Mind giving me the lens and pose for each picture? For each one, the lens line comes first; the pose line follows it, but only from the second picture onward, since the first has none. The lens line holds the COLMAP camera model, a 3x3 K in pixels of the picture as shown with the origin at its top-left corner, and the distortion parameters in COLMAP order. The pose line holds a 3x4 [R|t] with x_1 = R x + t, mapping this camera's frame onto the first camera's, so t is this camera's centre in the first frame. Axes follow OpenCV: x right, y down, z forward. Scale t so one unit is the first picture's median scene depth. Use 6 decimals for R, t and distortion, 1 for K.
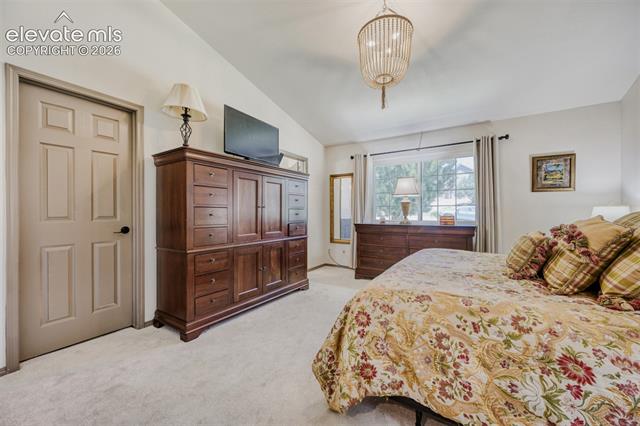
lens RADIAL K [[251.4, 0, 318.3], [0, 251.4, 214.3], [0, 0, 1]] dist [-0.000605, -0.000015]
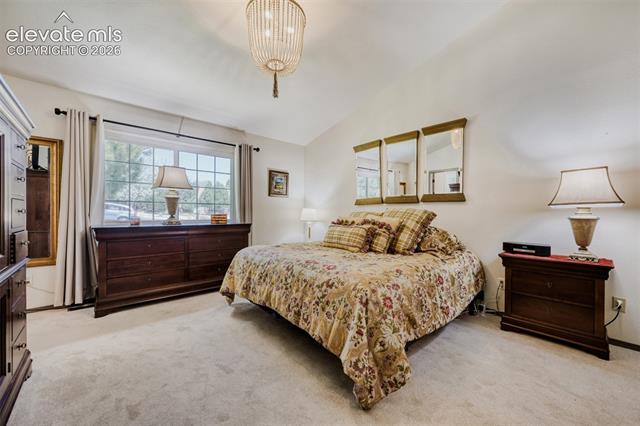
lens RADIAL K [[251.4, 0, 342.4], [0, 251.4, 209.4], [0, 0, 1]] dist [-0.000605, -0.000015]
pose [[0.221254, 0.016431, 0.975078, -0.352273], [-0.003513, 0.999865, -0.016052, 0.000671], [-0.975210, 0.000127, 0.221282, 0.330203]]
